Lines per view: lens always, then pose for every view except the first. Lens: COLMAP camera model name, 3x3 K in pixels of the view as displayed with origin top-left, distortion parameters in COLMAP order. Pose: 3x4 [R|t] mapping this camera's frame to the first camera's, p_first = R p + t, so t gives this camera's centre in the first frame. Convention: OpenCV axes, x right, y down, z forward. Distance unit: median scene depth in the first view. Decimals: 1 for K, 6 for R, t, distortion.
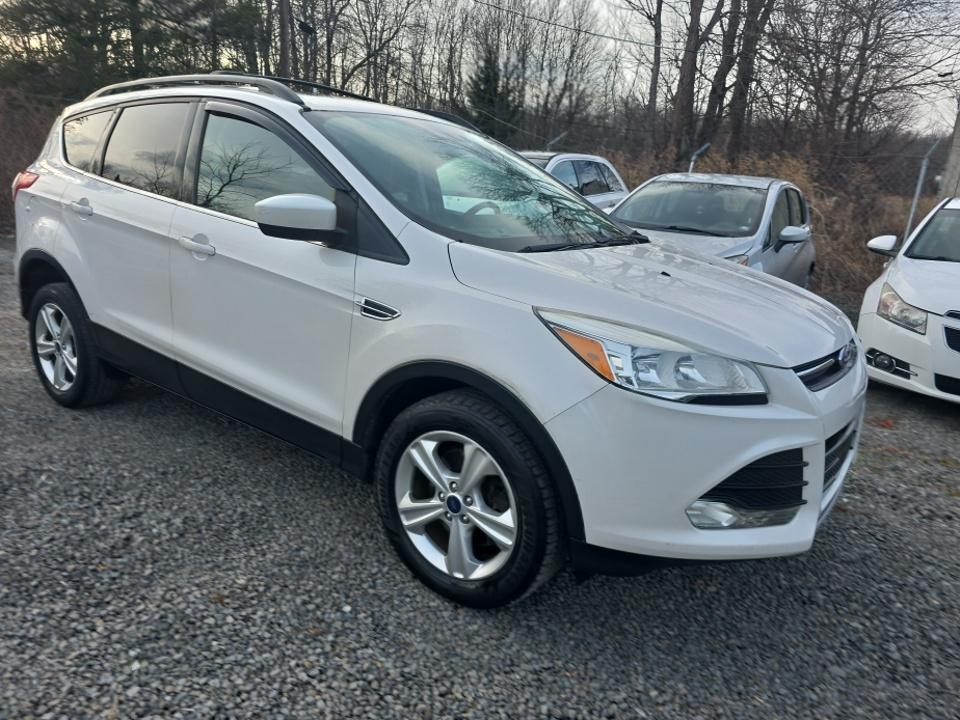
lens RADIAL K [[647.7, 0, 477.2], [0, 647.7, 360.9], [0, 0, 1]] dist [0.033817, -0.027970]
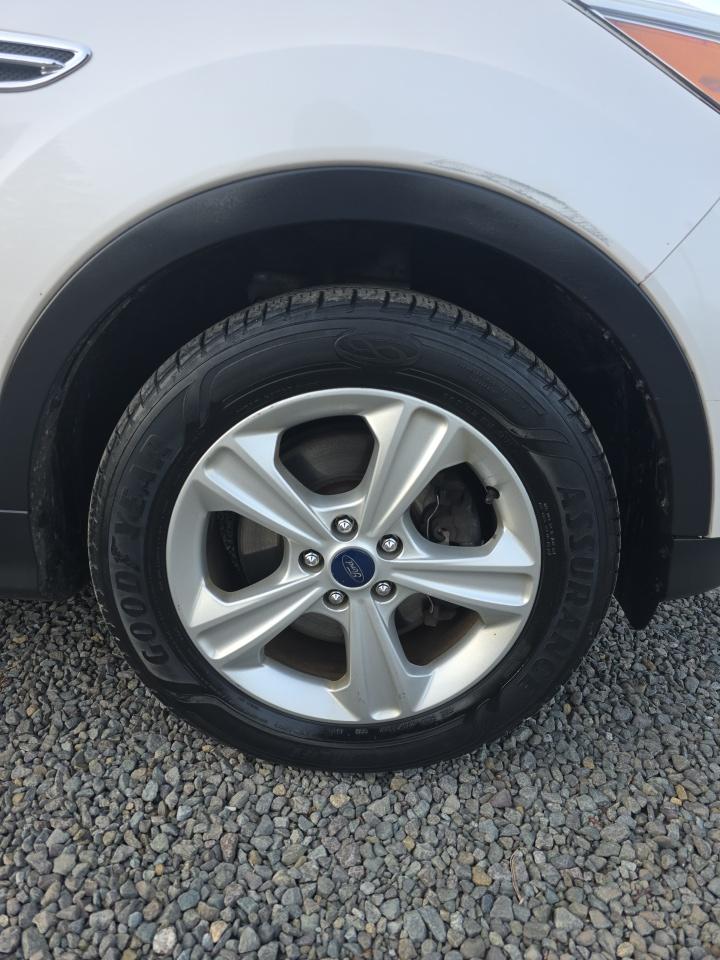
lens RADIAL K [[647.7, 0, 354.9], [0, 647.7, 477.5], [0, 0, 1]] dist [0.033817, -0.027970]
pose [[0.819004, -0.260257, 0.511370, -0.229510], [0.193441, 0.964281, 0.180949, 0.090429], [-0.540198, -0.049278, 0.840094, 0.648019]]
